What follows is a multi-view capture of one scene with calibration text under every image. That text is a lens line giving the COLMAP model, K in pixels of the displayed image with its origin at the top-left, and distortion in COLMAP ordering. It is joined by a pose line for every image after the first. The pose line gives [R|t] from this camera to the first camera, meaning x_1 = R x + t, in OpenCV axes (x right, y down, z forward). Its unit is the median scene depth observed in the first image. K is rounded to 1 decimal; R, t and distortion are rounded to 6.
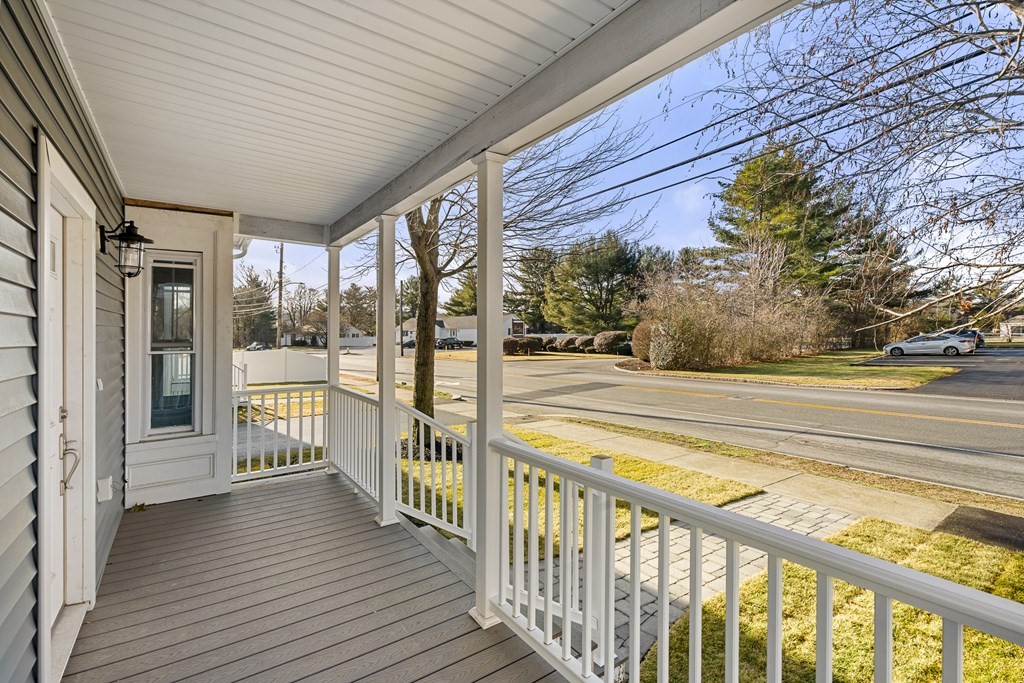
lens RADIAL K [[458.2, 0, 517.1], [0, 458.2, 332.6], [0, 0, 1]] dist [0.002140, 0.000417]
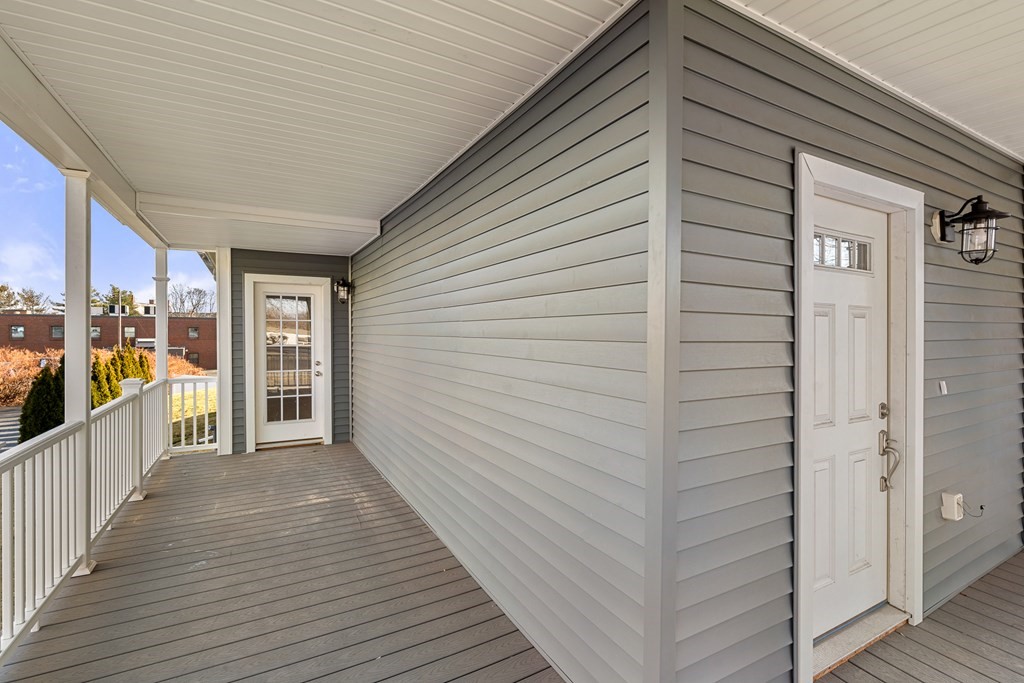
lens RADIAL K [[458.2, 0, 517.1], [0, 458.2, 332.6], [0, 0, 1]] dist [0.002140, 0.000417]
pose [[-0.110393, 0.006671, -0.993866, 0.088534], [0.000782, 0.999978, 0.006625, -0.001440], [0.993888, -0.000046, -0.110396, 0.289798]]
